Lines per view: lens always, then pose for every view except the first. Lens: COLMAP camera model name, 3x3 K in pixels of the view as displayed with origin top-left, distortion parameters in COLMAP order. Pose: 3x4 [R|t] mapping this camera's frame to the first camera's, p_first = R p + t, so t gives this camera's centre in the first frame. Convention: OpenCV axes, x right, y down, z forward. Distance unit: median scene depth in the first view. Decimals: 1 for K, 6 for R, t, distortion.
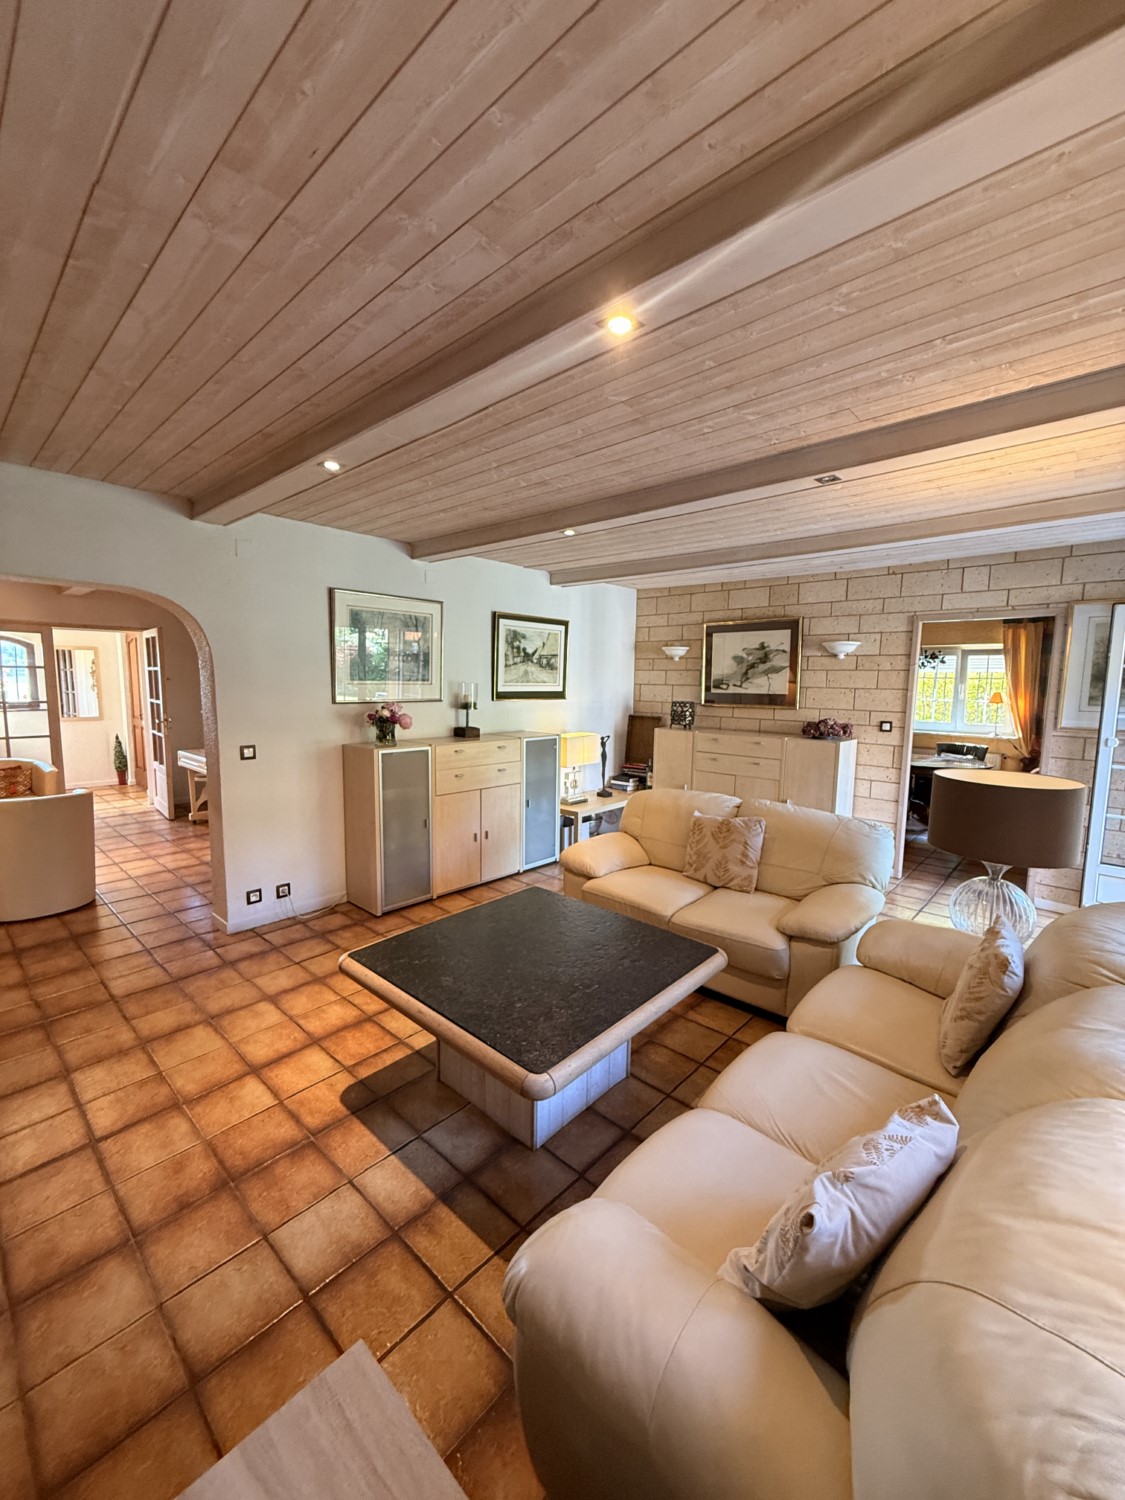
lens RADIAL K [[598.1, 0, 569.7], [0, 598.1, 745.2], [0, 0, 1]] dist [0.001459, 0.000118]
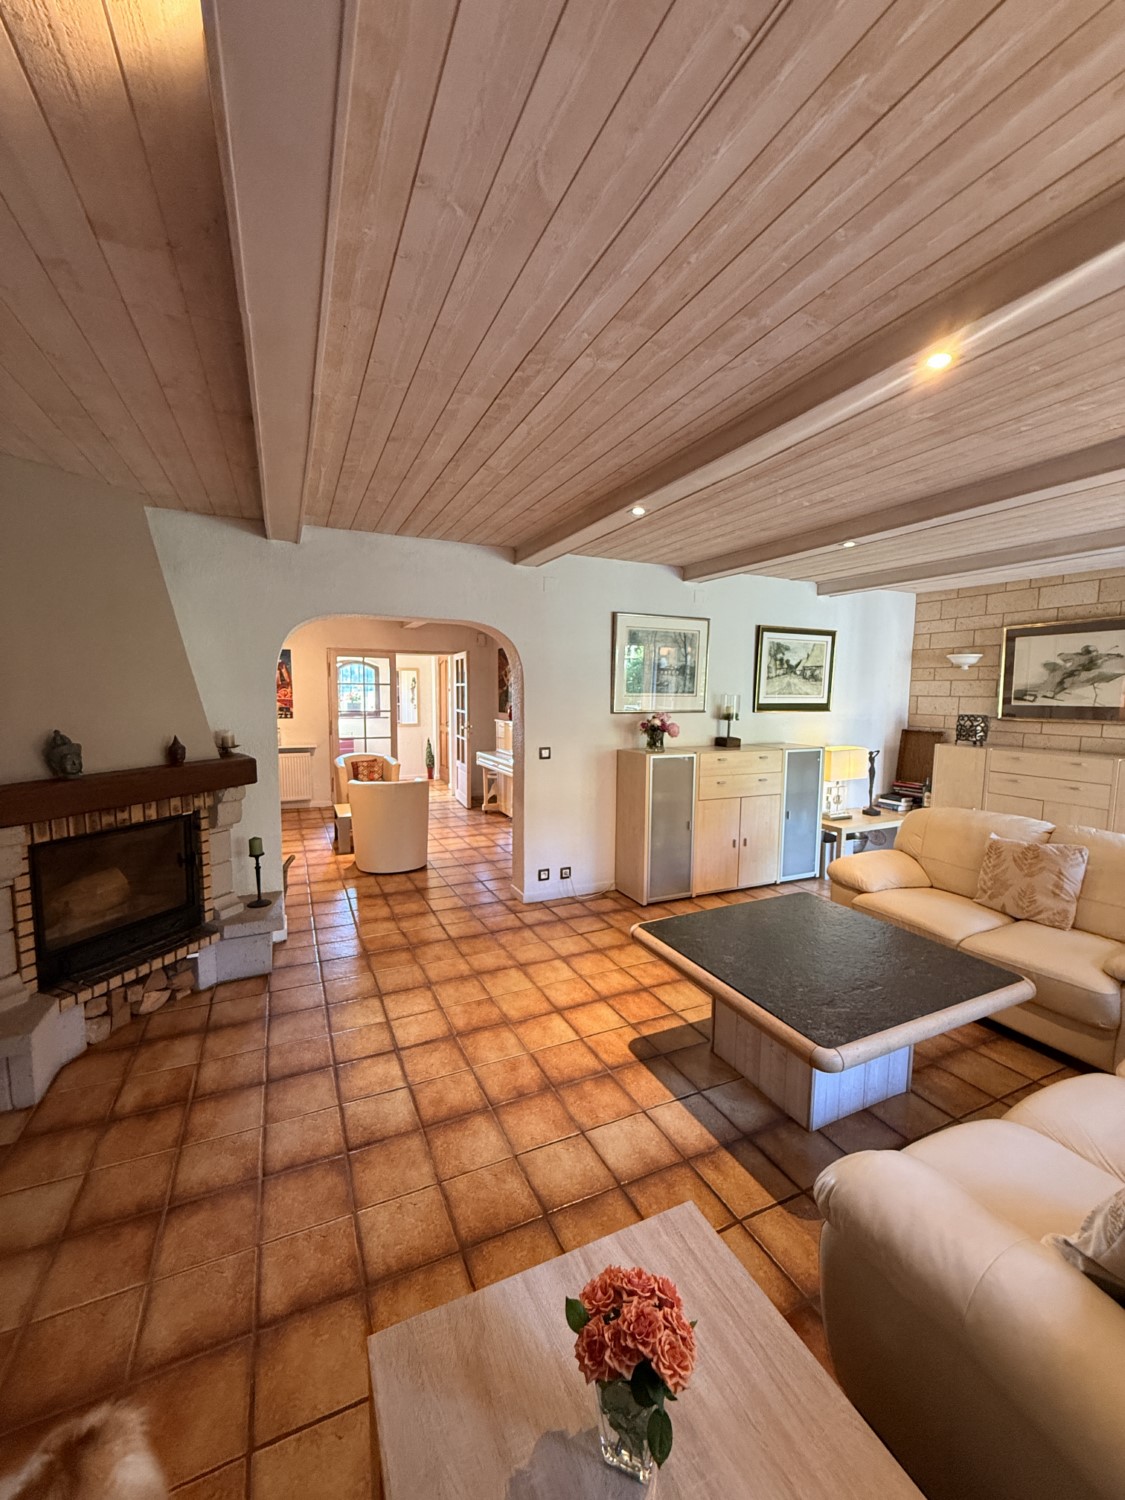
lens RADIAL K [[598.1, 0, 566.7], [0, 598.1, 746.8], [0, 0, 1]] dist [0.001459, 0.000118]
pose [[0.921925, 0.030118, -0.386195, -0.051678], [-0.037740, 0.999214, -0.012167, 0.017955], [0.385525, 0.025792, 0.922337, -0.127615]]
